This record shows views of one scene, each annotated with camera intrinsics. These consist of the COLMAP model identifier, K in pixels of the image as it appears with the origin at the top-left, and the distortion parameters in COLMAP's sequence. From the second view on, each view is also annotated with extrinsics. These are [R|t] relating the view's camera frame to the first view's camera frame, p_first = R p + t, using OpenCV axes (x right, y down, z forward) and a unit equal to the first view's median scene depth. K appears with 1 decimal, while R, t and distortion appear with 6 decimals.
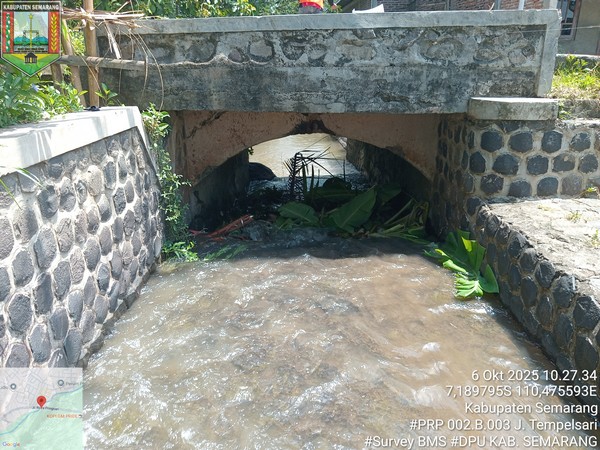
lens RADIAL K [[451.0, 0, 300.1], [0, 451.0, 225.2], [0, 0, 1]] dist [0.033147, -0.015439]
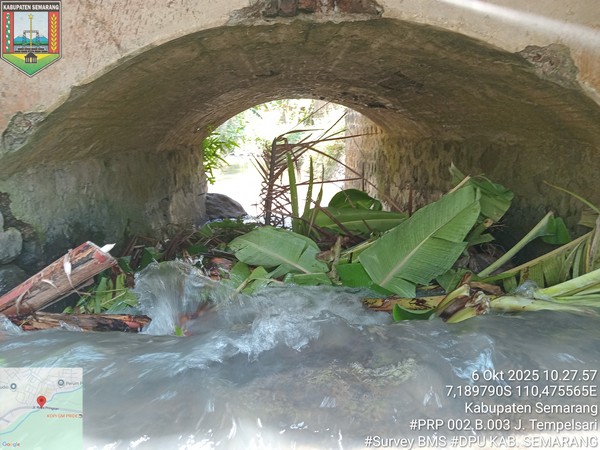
lens RADIAL K [[451.0, 0, 297.1], [0, 451.0, 226.4], [0, 0, 1]] dist [0.033147, -0.015439]
pose [[0.999398, -0.019467, 0.028713, -0.000896], [0.023241, 0.990217, -0.137588, 0.005887], [-0.025753, 0.138173, 0.990073, 0.524217]]
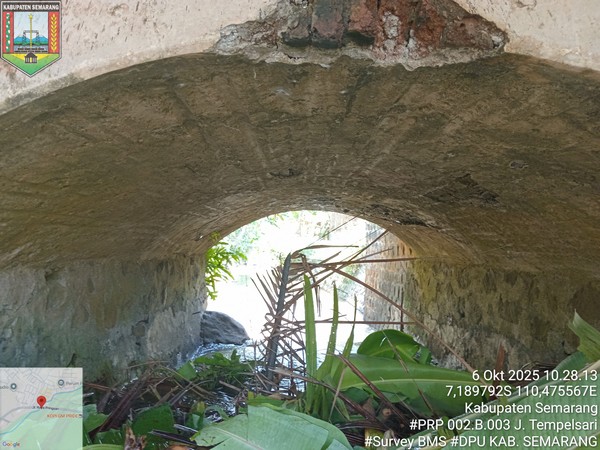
lens RADIAL K [[451.0, 0, 299.4], [0, 451.0, 224.7], [0, 0, 1]] dist [0.033147, -0.015439]
pose [[0.998848, 0.047887, 0.003208, -0.003042], [-0.043073, 0.923892, -0.380221, -0.043551], [-0.021172, 0.379645, 0.924890, 0.659231]]
